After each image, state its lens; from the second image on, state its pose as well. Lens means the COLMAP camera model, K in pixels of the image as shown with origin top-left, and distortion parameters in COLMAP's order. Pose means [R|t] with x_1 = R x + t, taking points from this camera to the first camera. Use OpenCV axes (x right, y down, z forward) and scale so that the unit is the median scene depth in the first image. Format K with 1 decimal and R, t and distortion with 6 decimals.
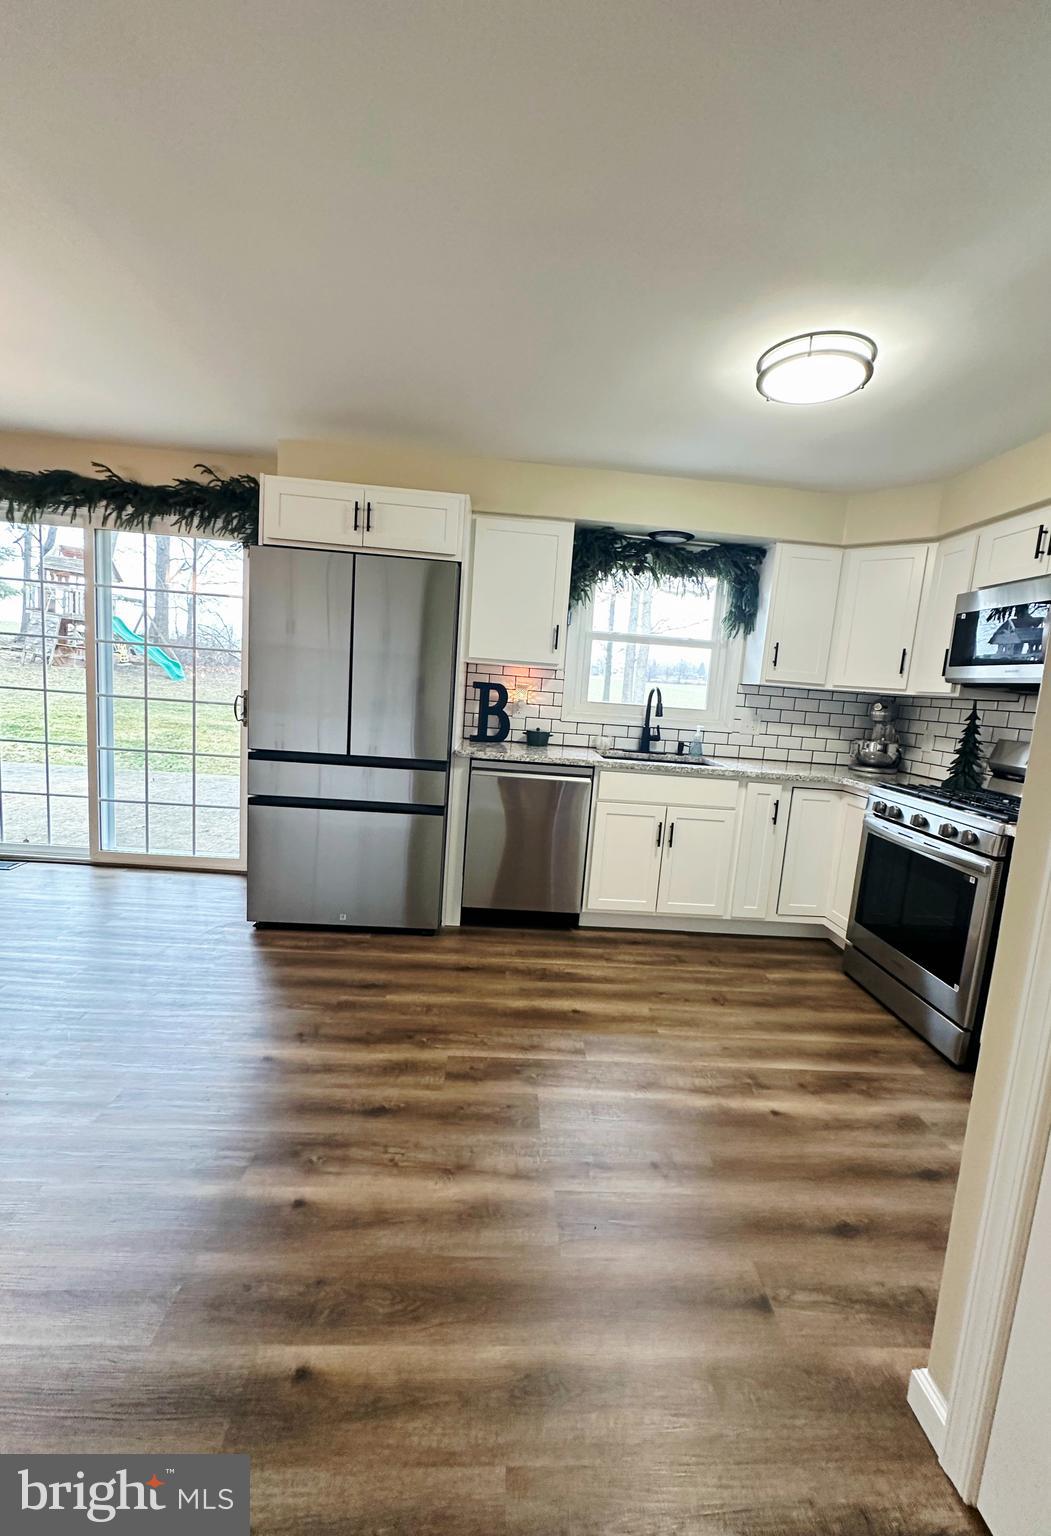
lens RADIAL K [[630.6, 0, 556.7], [0, 630.6, 772.0], [0, 0, 1]] dist [0.000001, 0.000157]
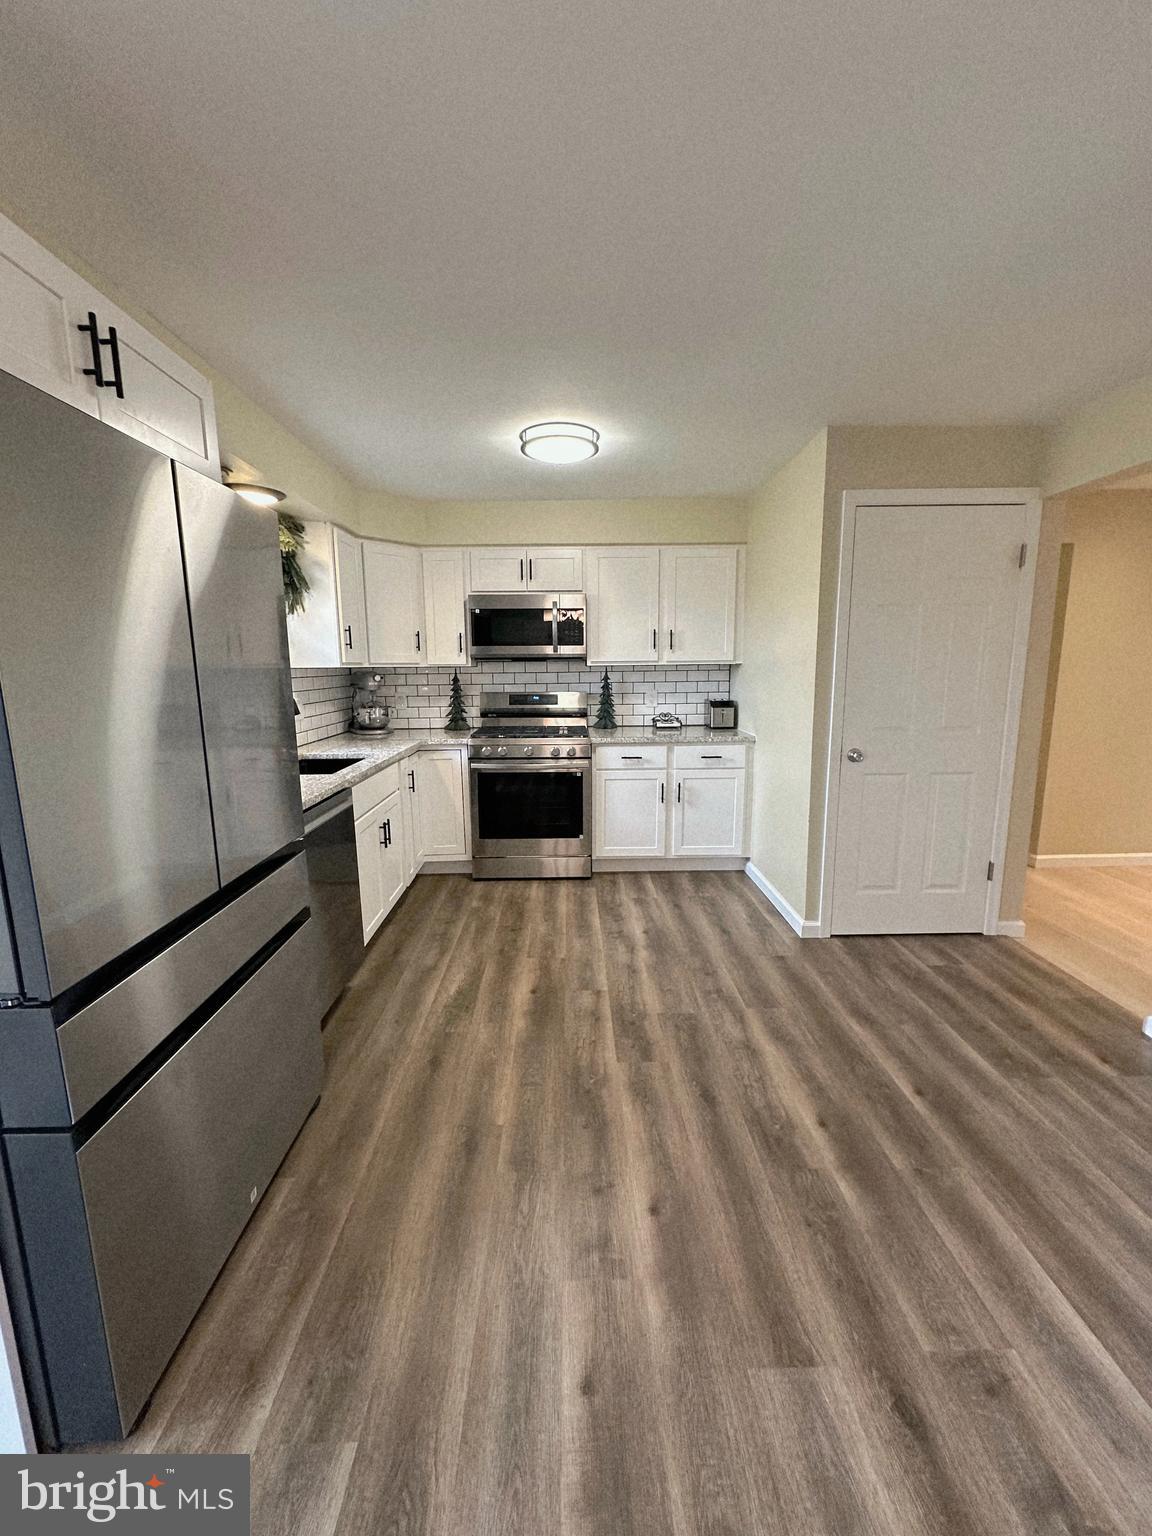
lens RADIAL K [[609.5, 0, 577.6], [0, 609.5, 770.6], [0, 0, 1]] dist [-0.003364, 0.001568]
pose [[0.037985, -0.248217, 0.967960, -0.892005], [0.147429, 0.959450, 0.240249, -0.223718], [-0.988343, 0.133580, 0.073039, 0.811342]]
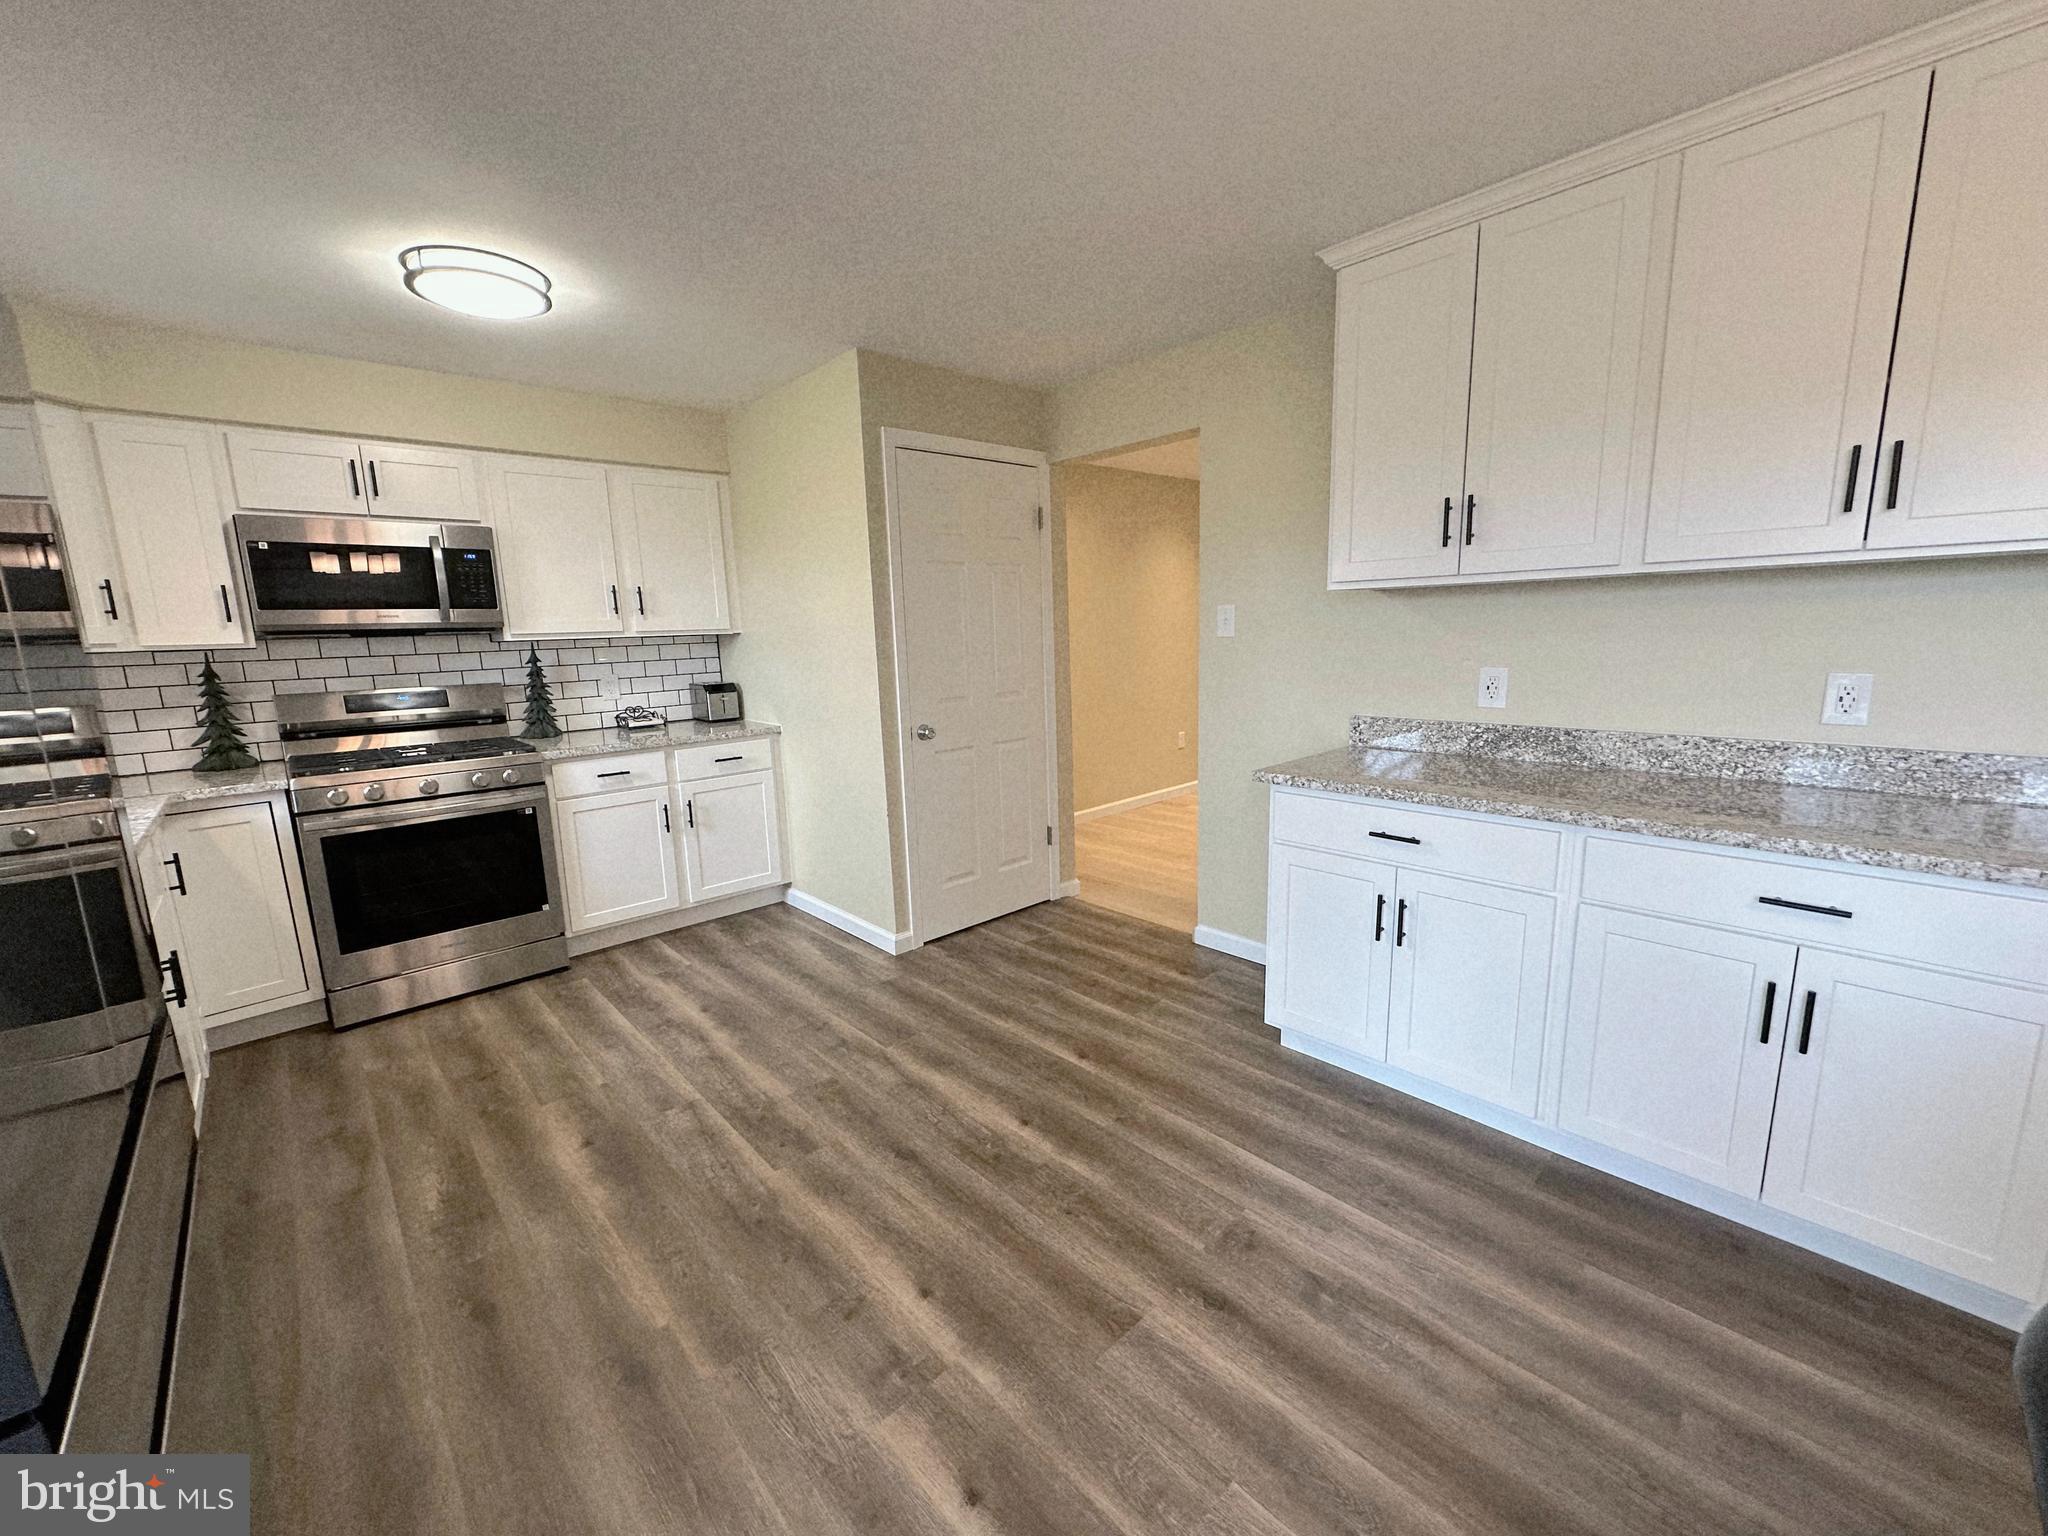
lens RADIAL K [[812.7, 0, 1030.7], [0, 812.7, 766.1], [0, 0, 1]] dist [-0.003364, 0.001568]
pose [[-0.642872, -0.185984, 0.743051, -0.874170], [0.085185, 0.946697, 0.310657, -0.248048], [-0.761222, 0.263010, -0.592762, 1.063668]]
